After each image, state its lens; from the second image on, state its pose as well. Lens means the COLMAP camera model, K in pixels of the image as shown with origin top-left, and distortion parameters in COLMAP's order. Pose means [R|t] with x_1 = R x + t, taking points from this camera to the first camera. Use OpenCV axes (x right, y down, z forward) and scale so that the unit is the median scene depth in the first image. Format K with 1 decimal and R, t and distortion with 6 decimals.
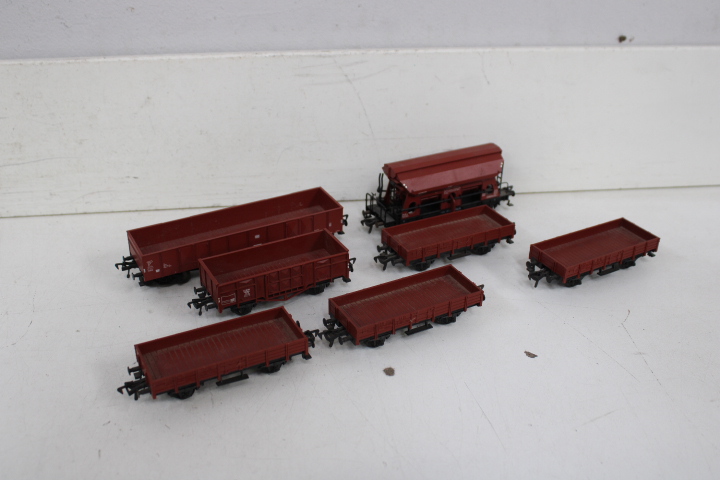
lens RADIAL K [[778.4, 0, 356.2], [0, 778.4, 239.0], [0, 0, 1]] dist [-0.121467, 0.156225]
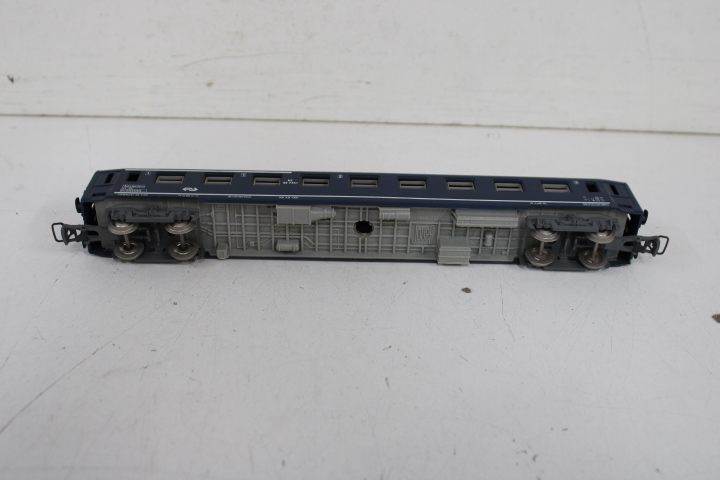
lens RADIAL K [[821.7, 0, 360.0], [0, 821.7, 240.0], [0, 0, 1]] dist [-0.107539, 0.141834]
pose [[0.990778, 0.080141, -0.109258, -0.183070], [-0.077760, 0.996636, 0.025888, 0.072489], [0.110965, -0.017153, 0.993676, 0.092068]]
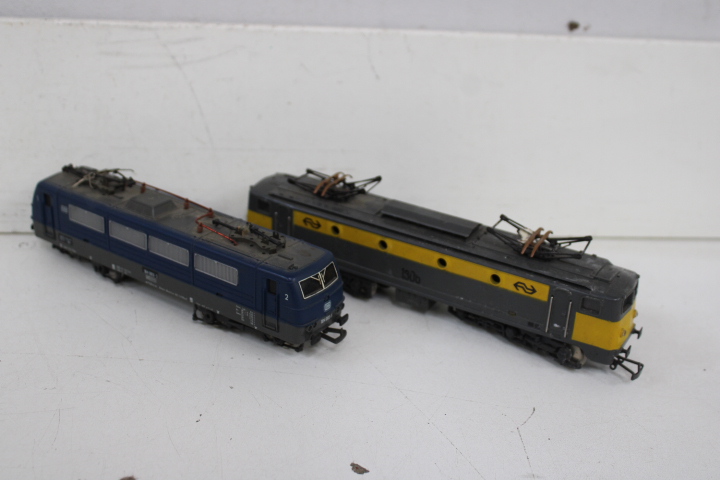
lens RADIAL K [[932.2, 0, 359.7], [0, 932.2, 233.0], [0, 0, 1]] dist [-0.070793, 0.104632]
pose [[0.998814, 0.047978, -0.008281, 0.173904], [-0.048516, 0.995044, -0.086794, 0.016385], [0.004075, 0.087092, 0.996192, 0.162453]]
